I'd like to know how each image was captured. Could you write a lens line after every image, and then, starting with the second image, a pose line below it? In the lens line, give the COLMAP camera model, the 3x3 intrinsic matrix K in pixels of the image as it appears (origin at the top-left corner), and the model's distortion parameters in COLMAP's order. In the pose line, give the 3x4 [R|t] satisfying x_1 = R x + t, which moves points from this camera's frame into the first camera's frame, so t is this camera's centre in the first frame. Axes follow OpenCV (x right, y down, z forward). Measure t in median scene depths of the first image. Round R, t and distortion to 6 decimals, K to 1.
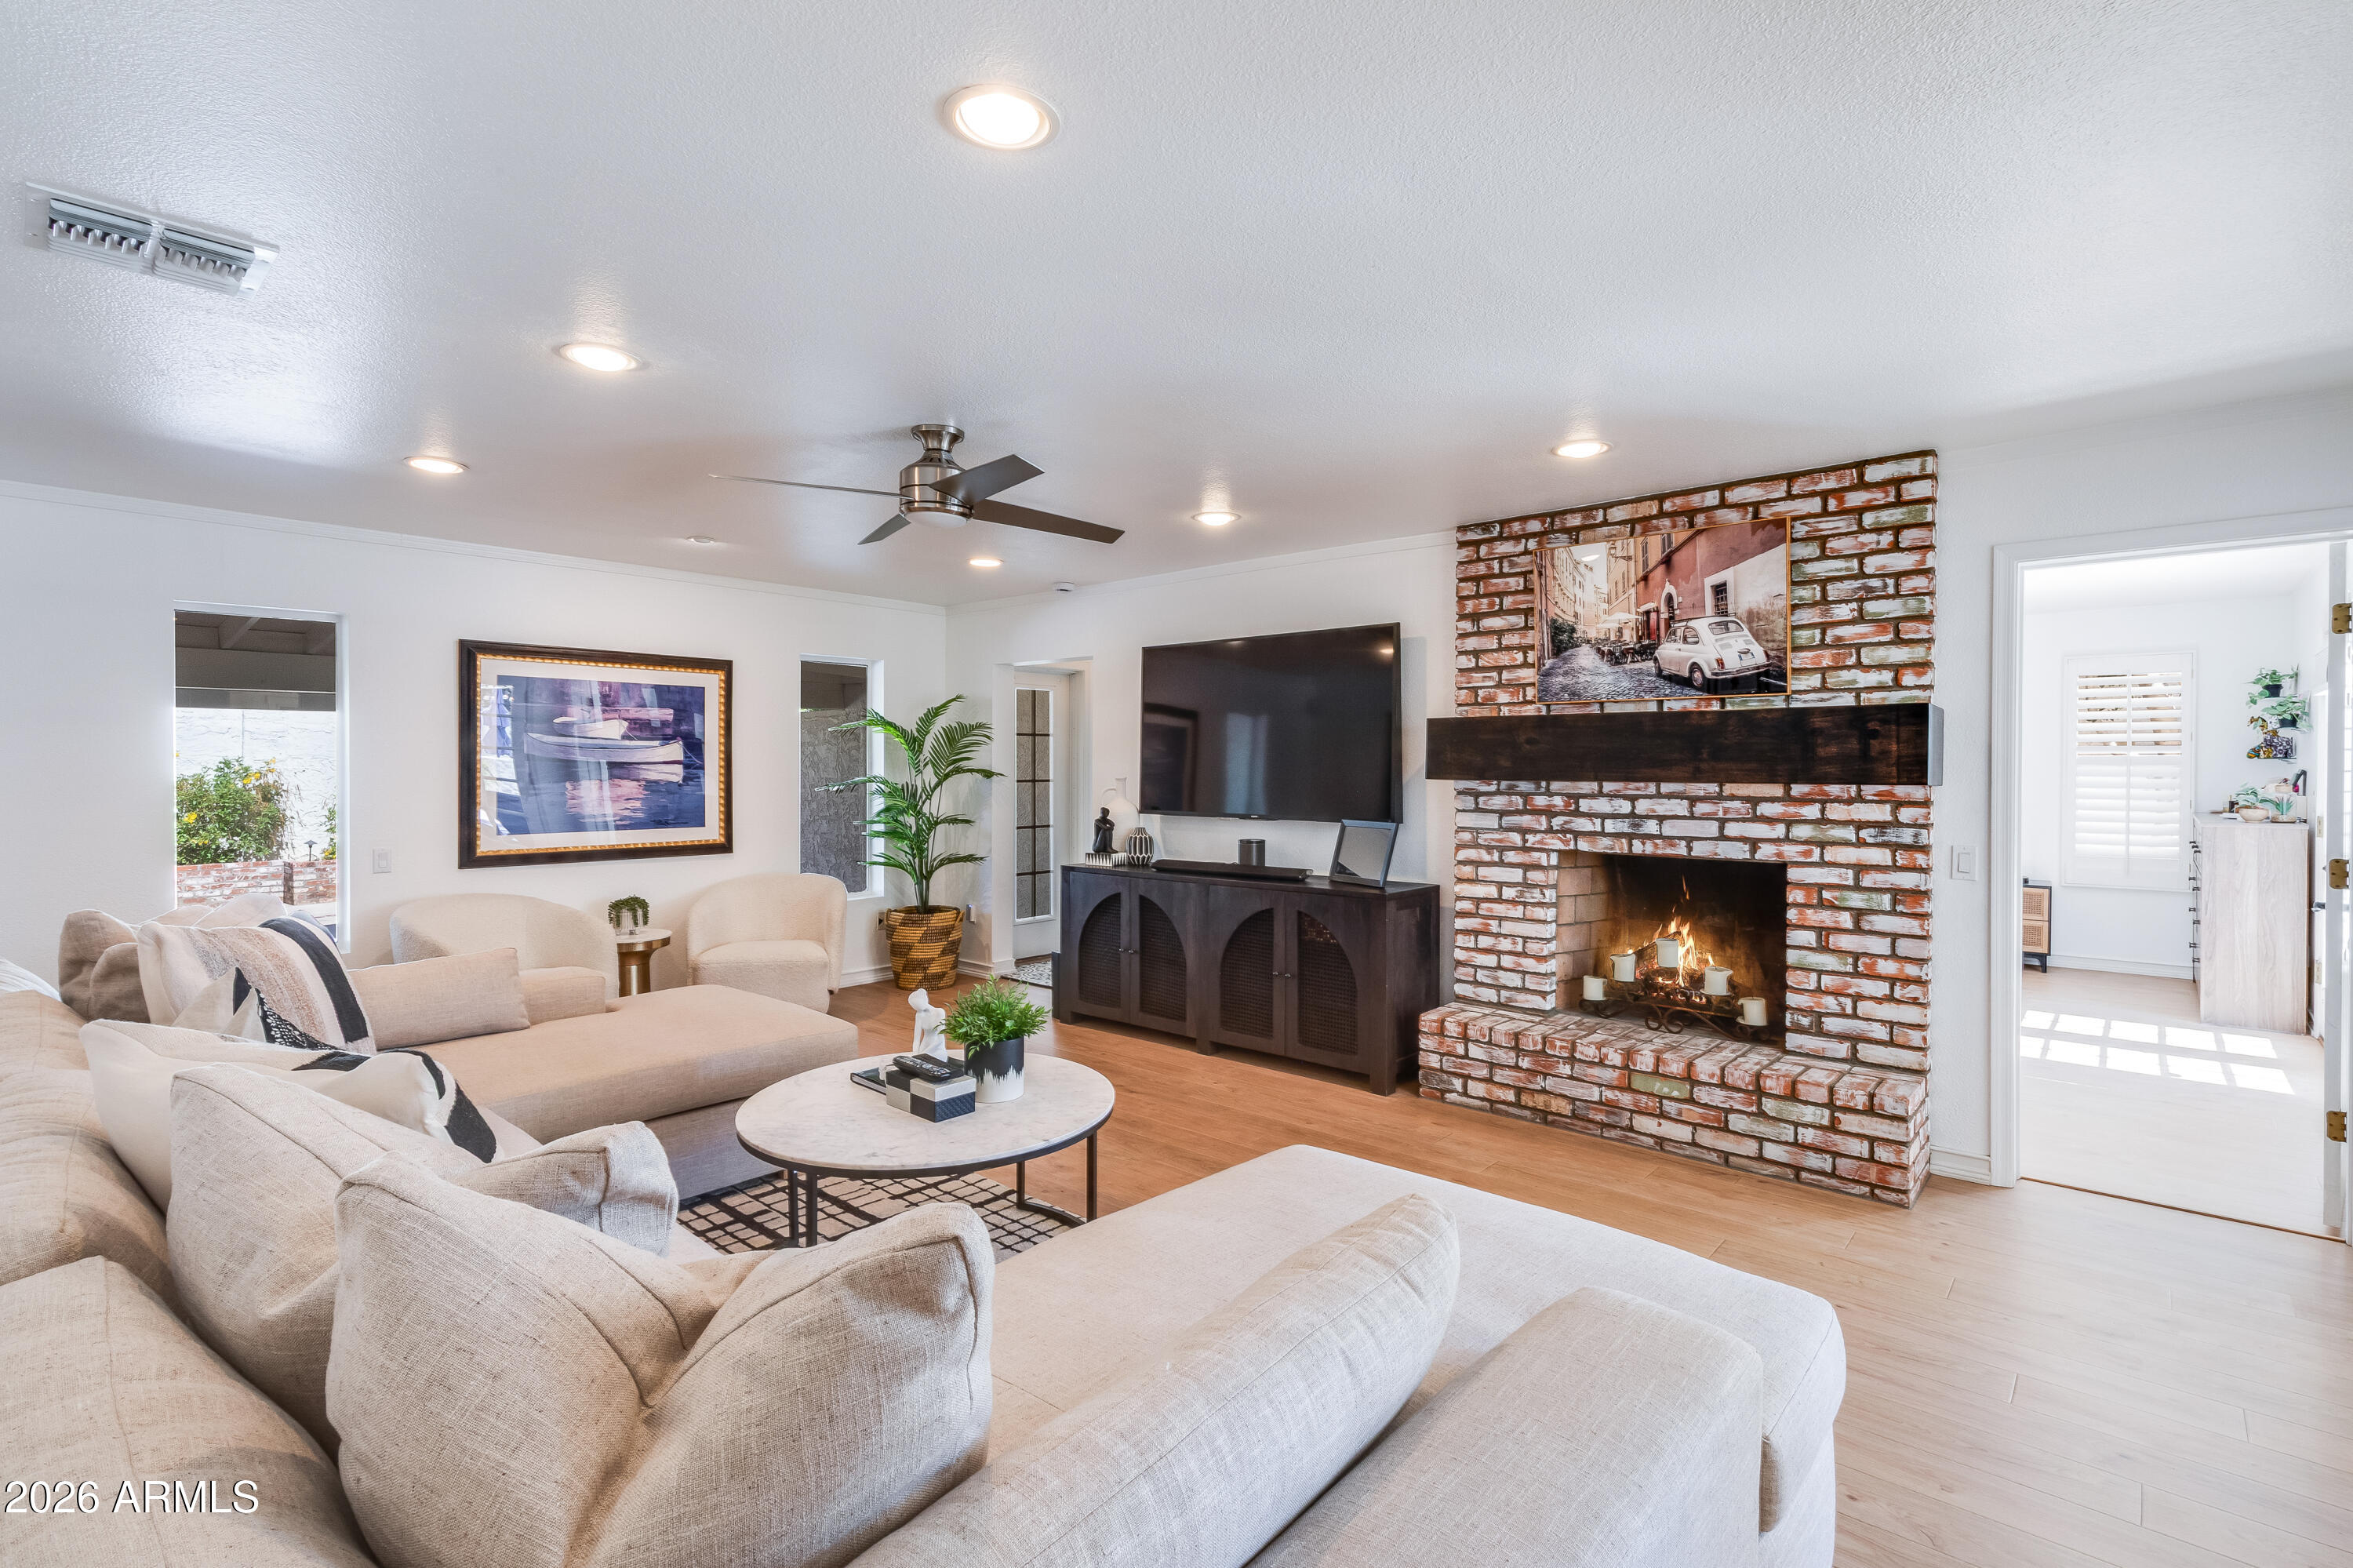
lens RADIAL K [[1099.4, 0, 1159.3], [0, 1099.4, 769.2], [0, 0, 1]] dist [0.011360, 0.000046]
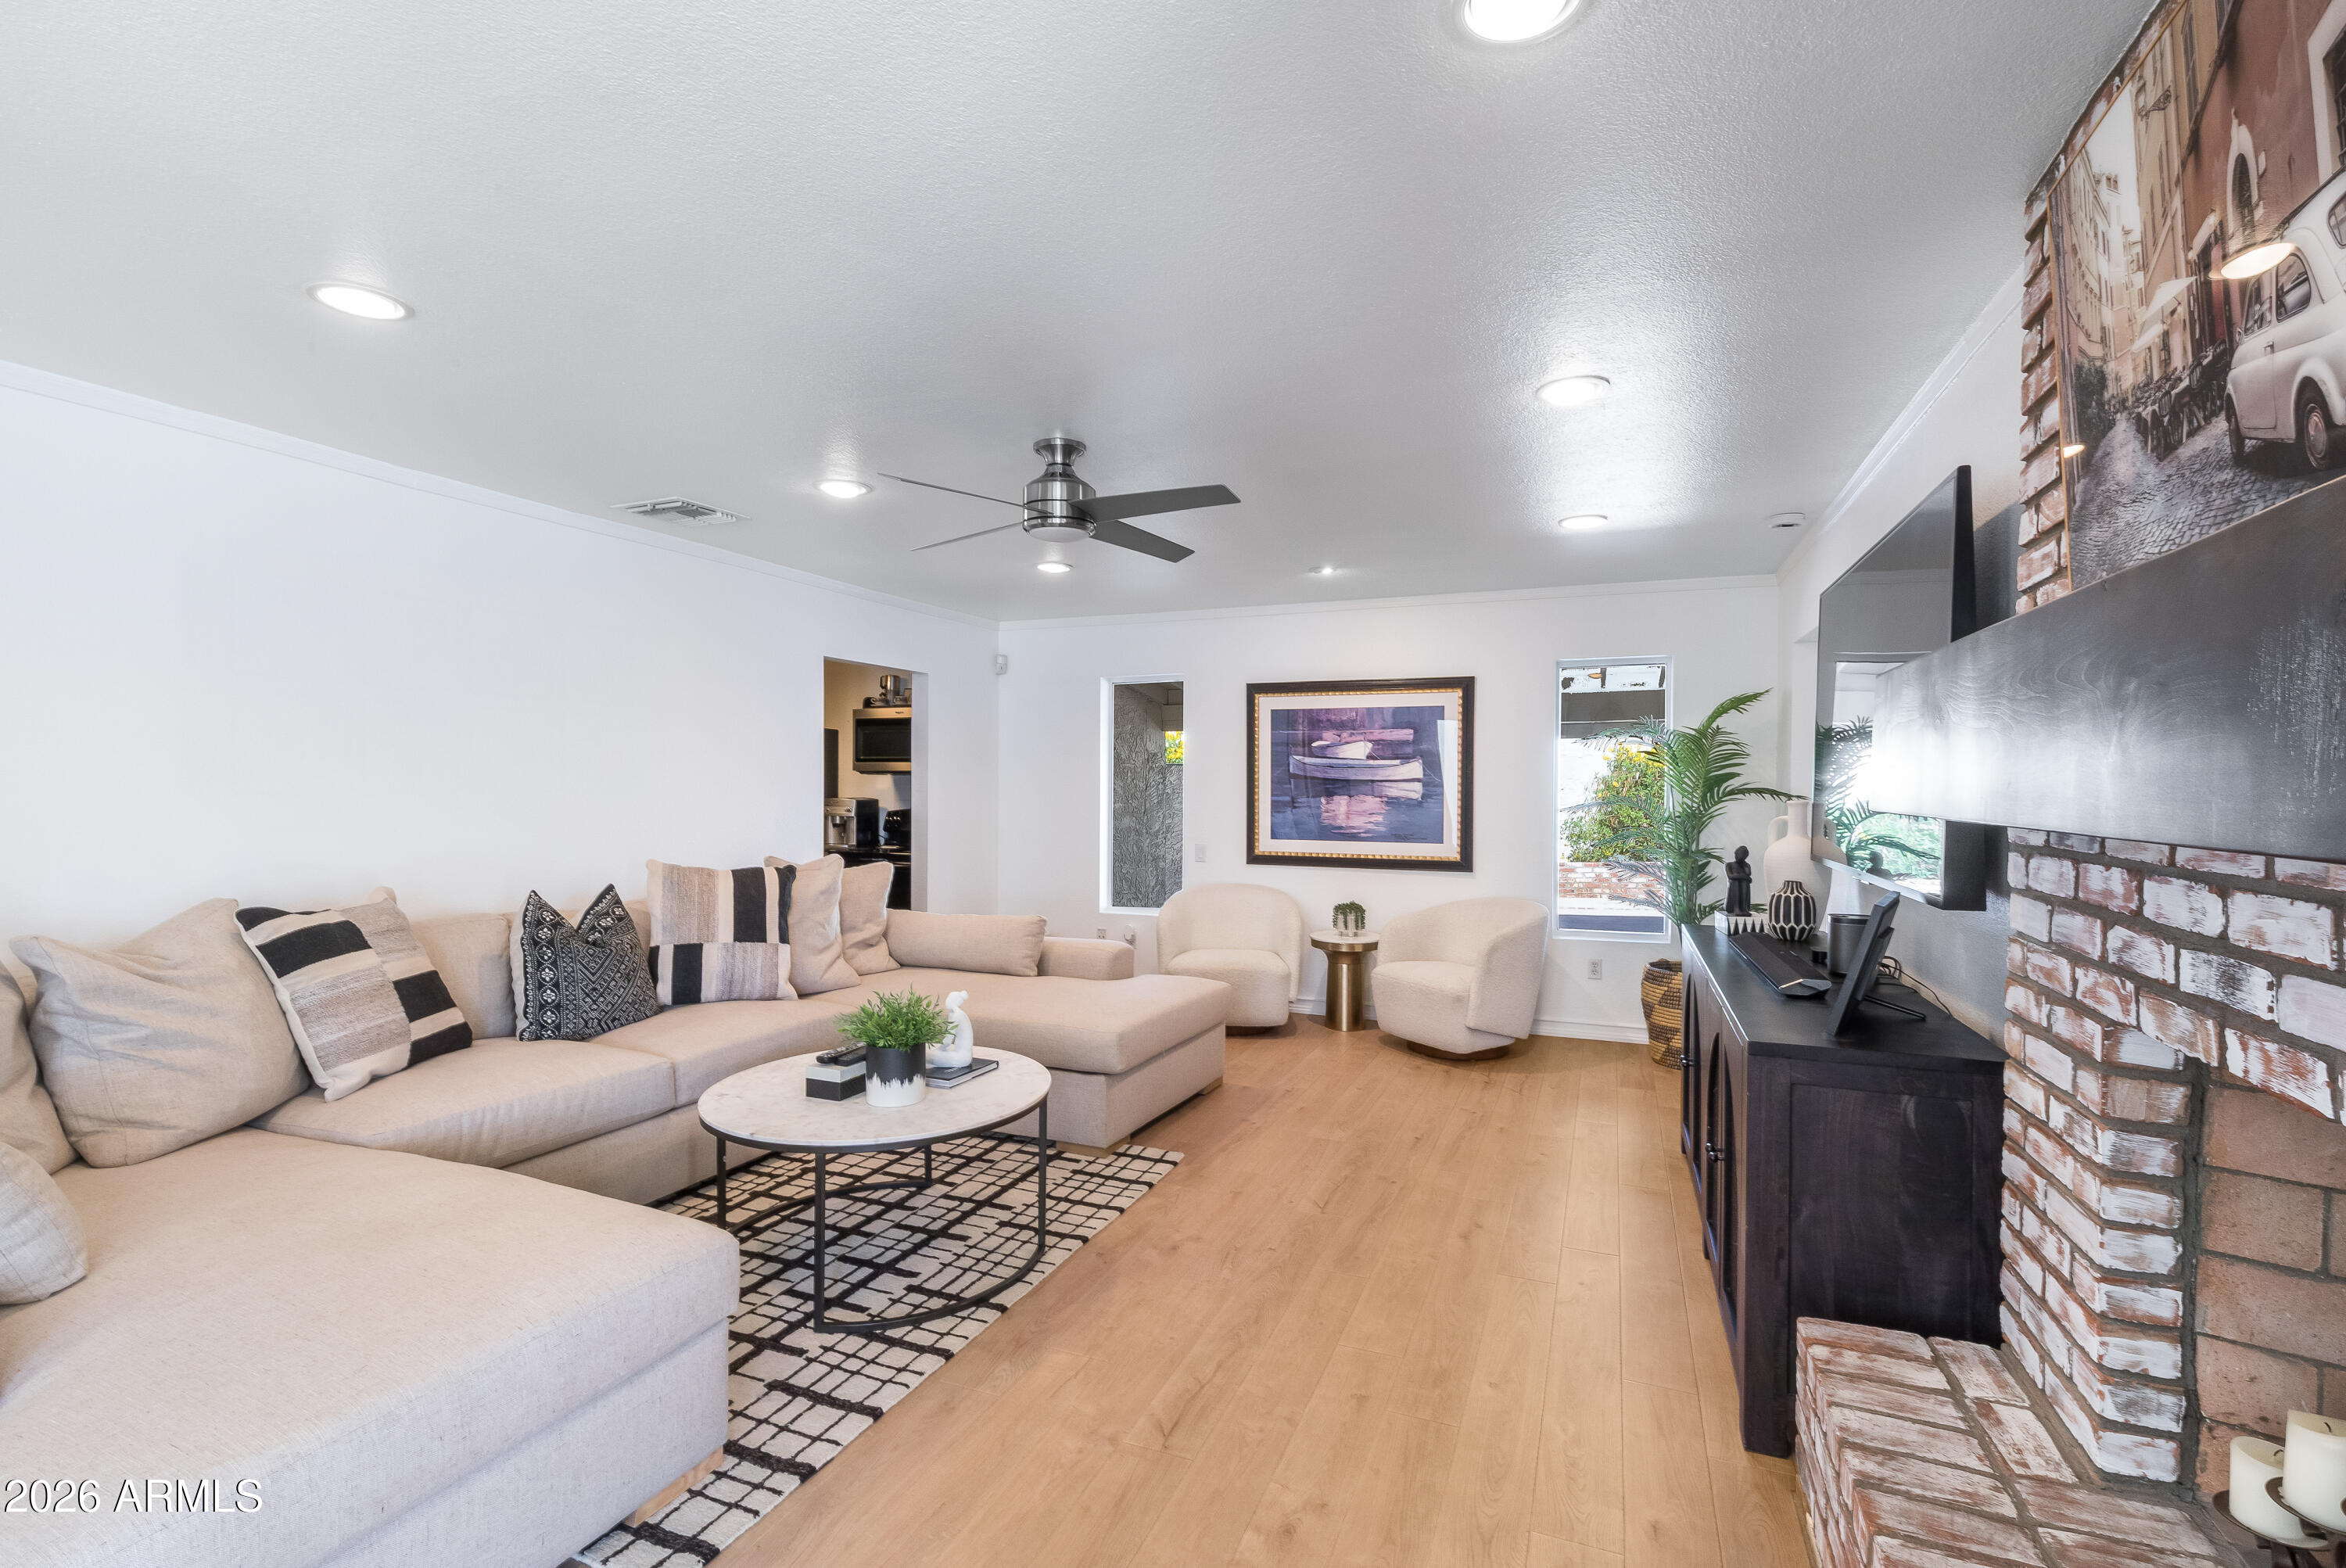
lens RADIAL K [[1055.2, 0, 1173.0], [0, 1055.2, 784.0], [0, 0, 1]] dist [0.003711, -0.000120]
pose [[0.338183, 0.001061, -0.941080, 0.476975], [-0.007491, 0.999971, -0.001564, 0.000883], [0.941051, 0.007578, 0.338181, 0.501790]]
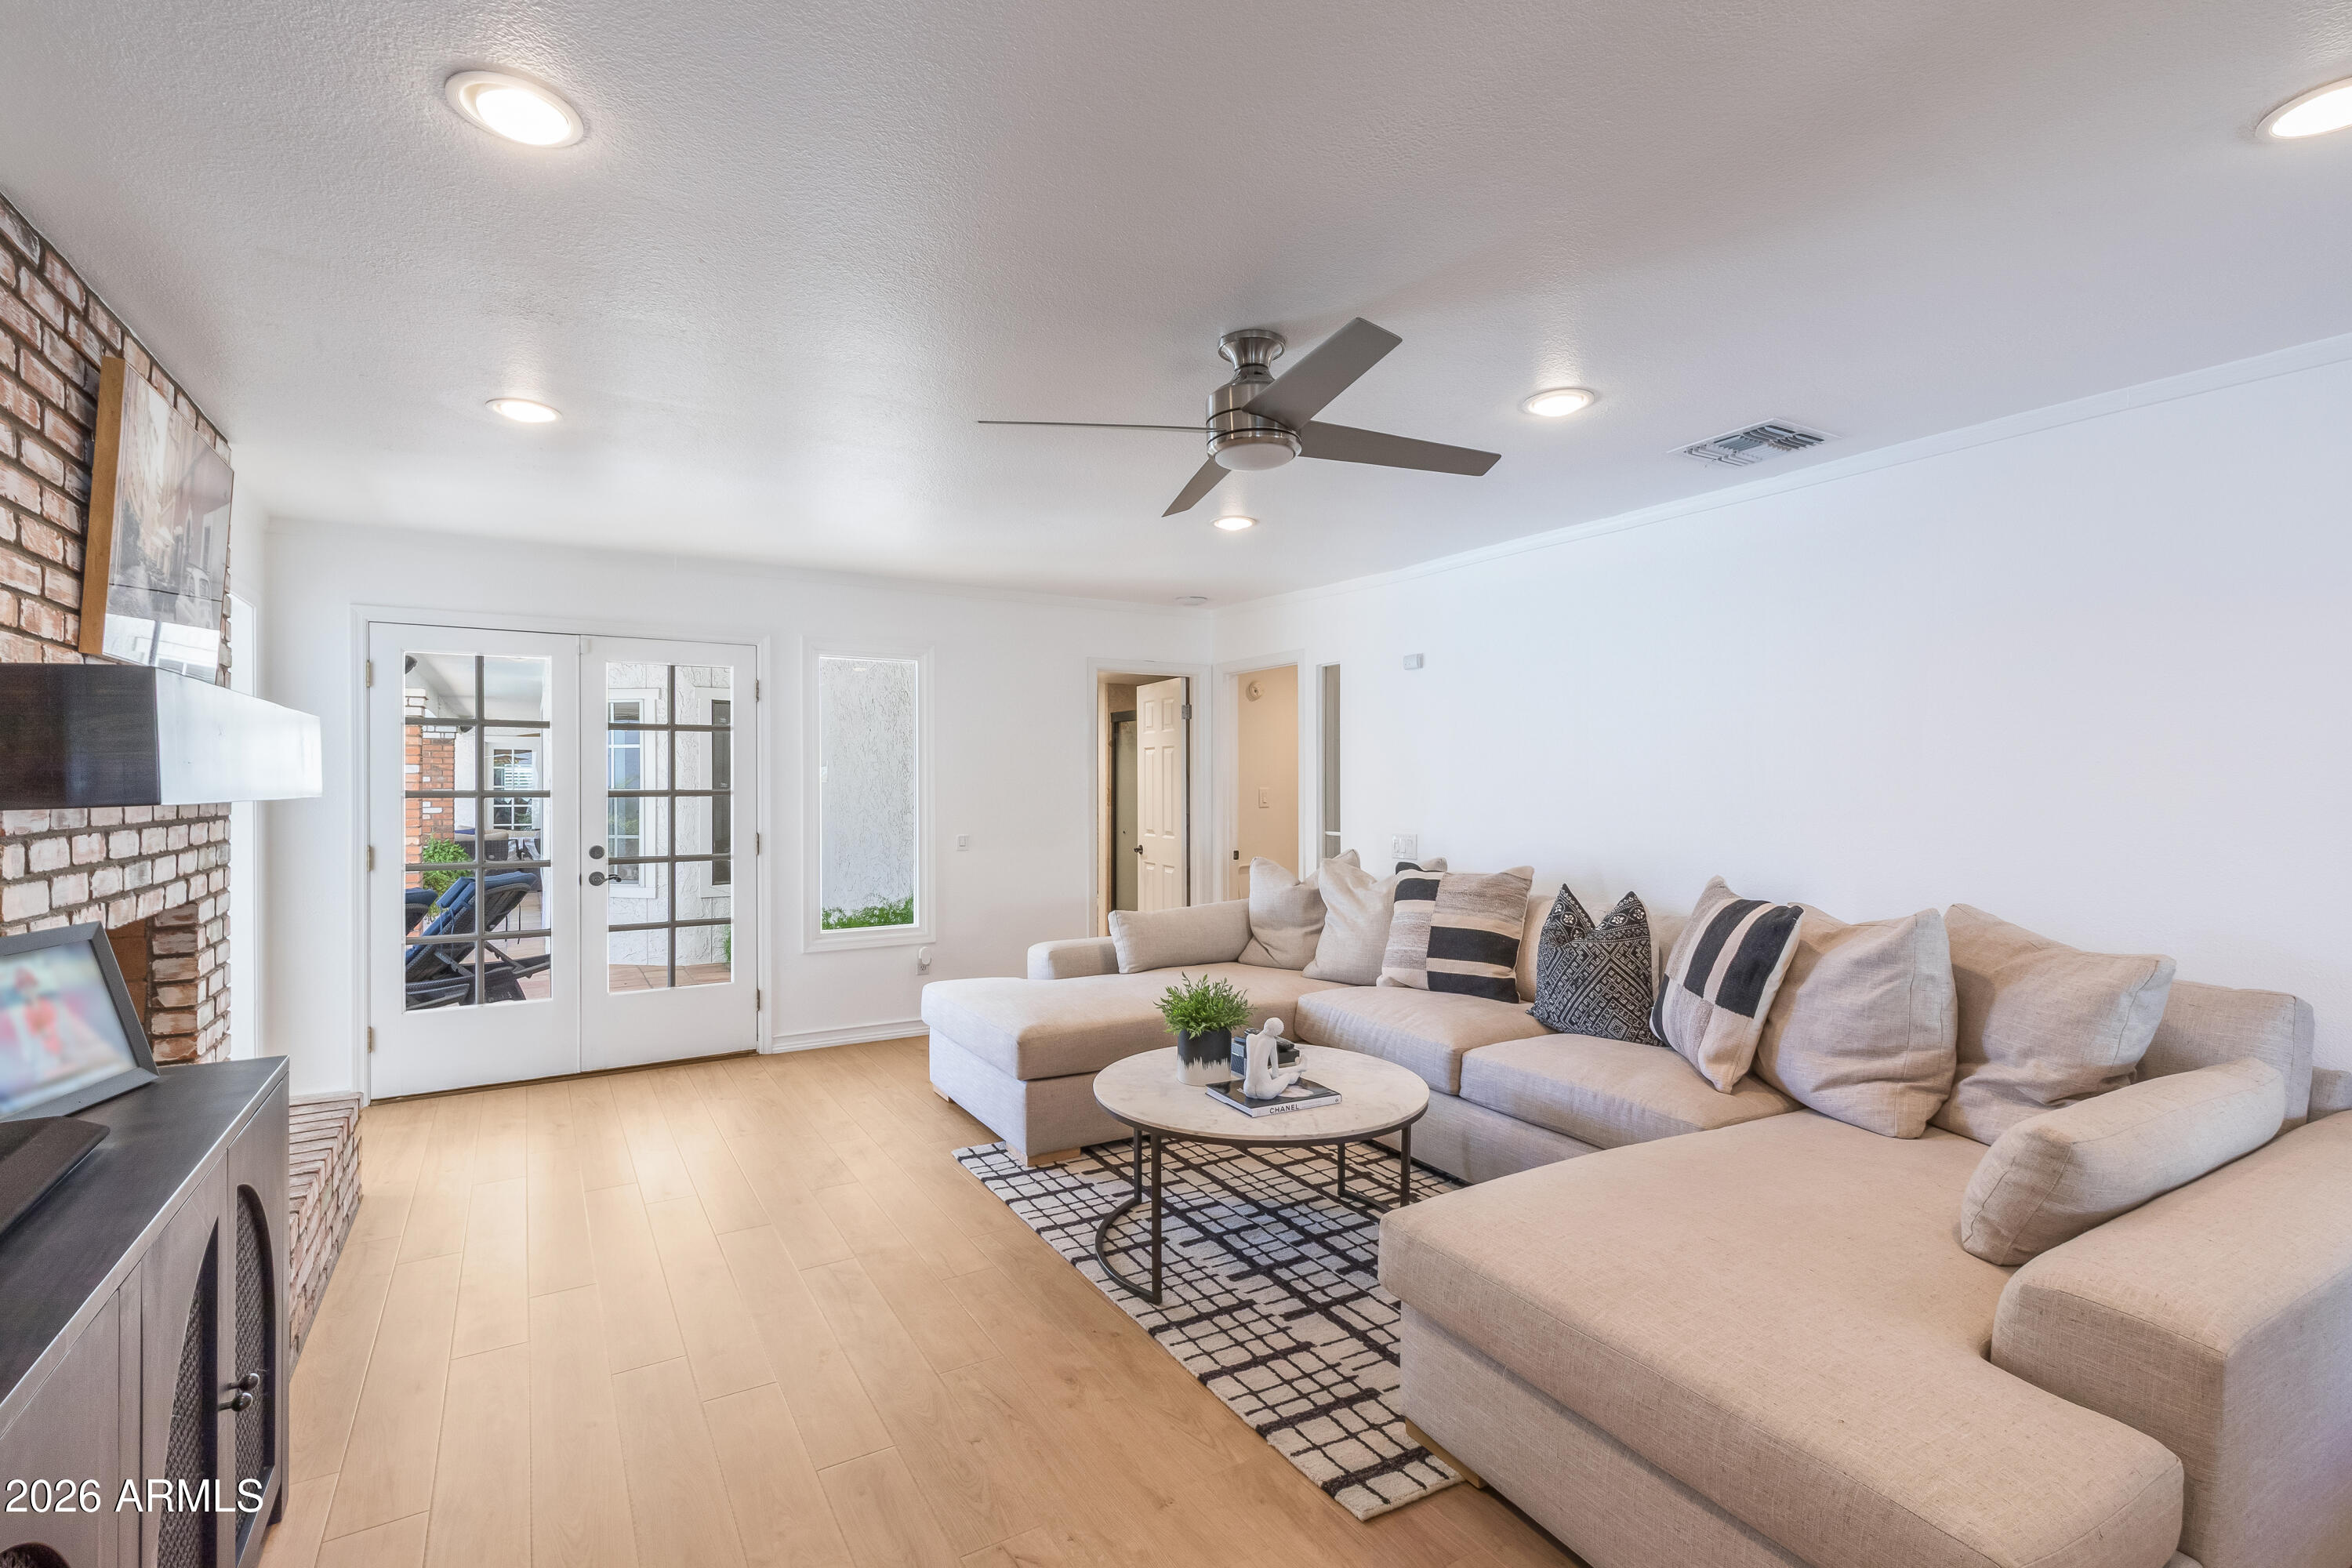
lens RADIAL K [[1068.3, 0, 1186.3], [0, 1068.3, 782.6], [0, 0, 1]] dist [0.012378, -0.005728]
pose [[-0.961445, 0.000788, 0.274995, -0.235413], [0.002298, 0.999984, 0.005167, -0.003750], [-0.274987, 0.005600, -0.961432, 1.121201]]
